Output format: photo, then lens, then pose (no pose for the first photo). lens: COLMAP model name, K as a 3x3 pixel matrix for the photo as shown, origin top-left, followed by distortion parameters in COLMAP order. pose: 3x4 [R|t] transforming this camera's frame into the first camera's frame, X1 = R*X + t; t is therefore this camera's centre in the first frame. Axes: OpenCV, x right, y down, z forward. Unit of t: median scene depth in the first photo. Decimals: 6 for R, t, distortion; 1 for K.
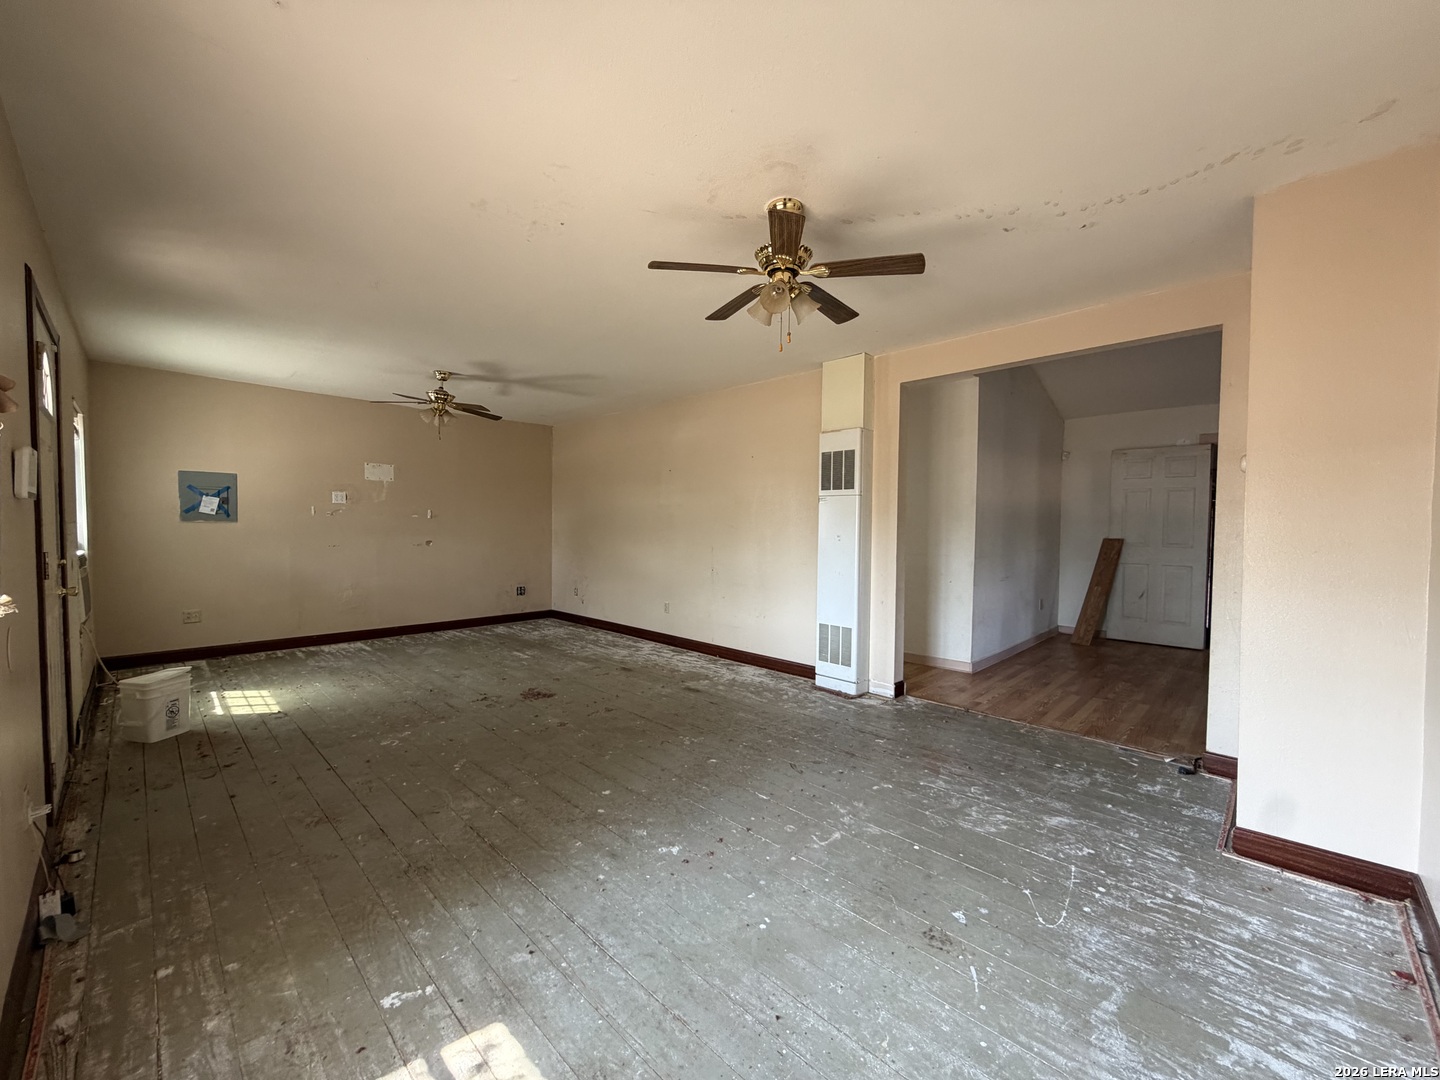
lens RADIAL K [[574.3, 0, 716.3], [0, 574.3, 544.4], [0, 0, 1]] dist [0.000715, 0.000085]
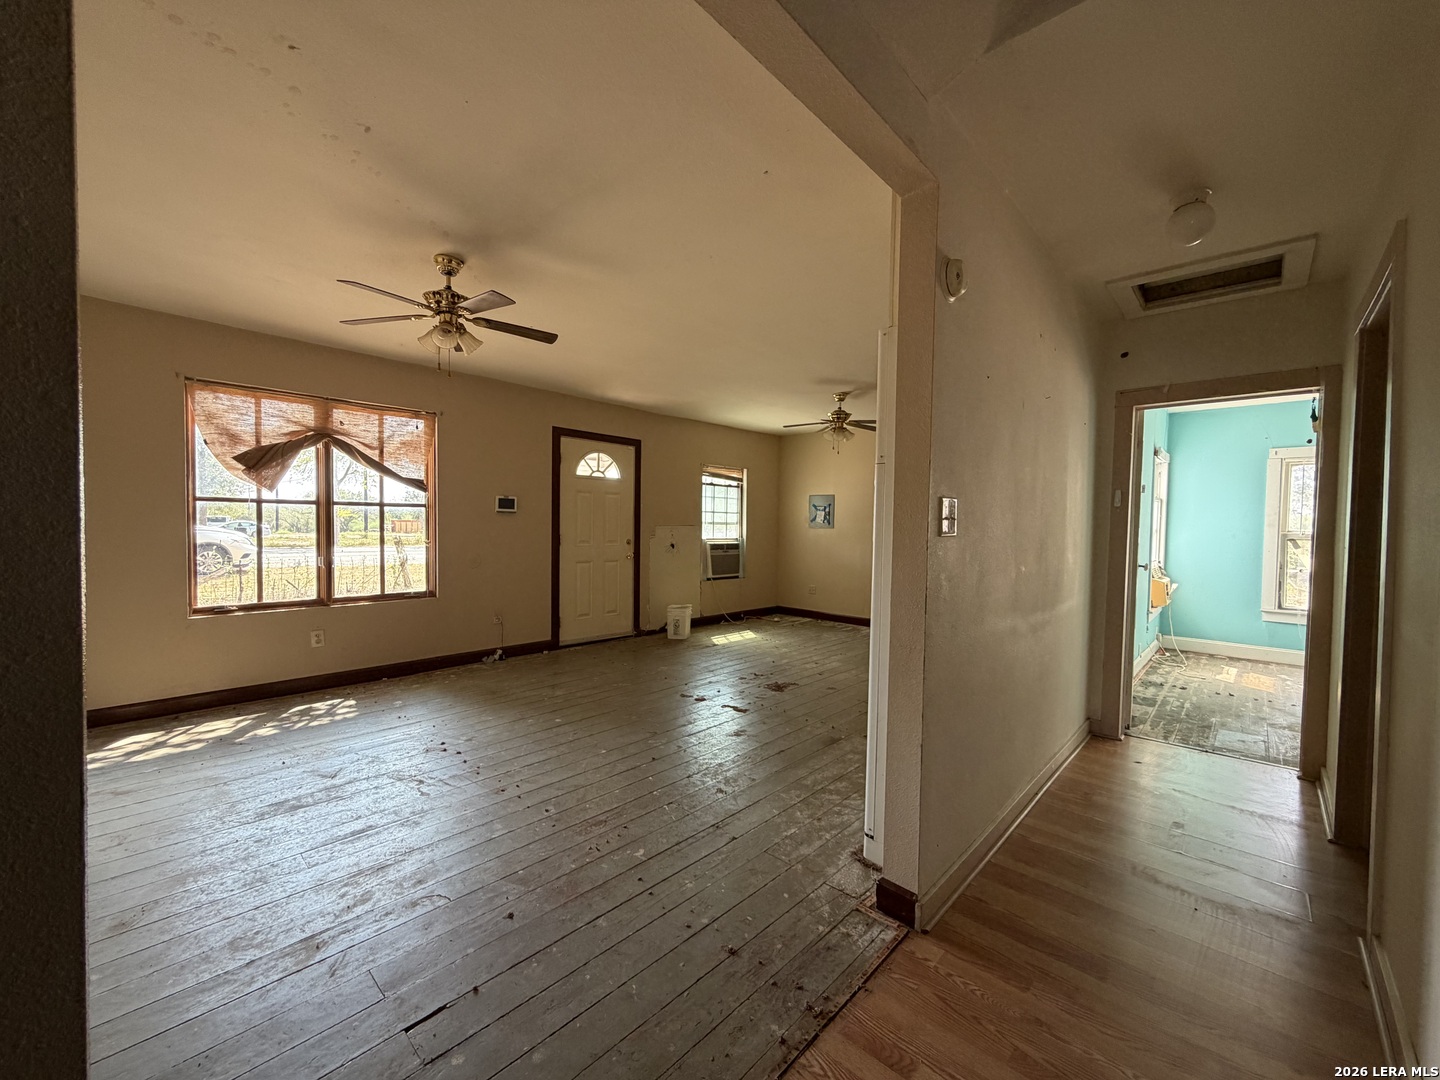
lens RADIAL K [[574.3, 0, 716.3], [0, 574.3, 544.4], [0, 0, 1]] dist [0.000715, 0.000085]
pose [[0.023364, 0.024443, -0.999428, 0.629093], [-0.049368, 0.998510, 0.023266, -0.018775], [0.998507, 0.048796, 0.024535, 0.711818]]
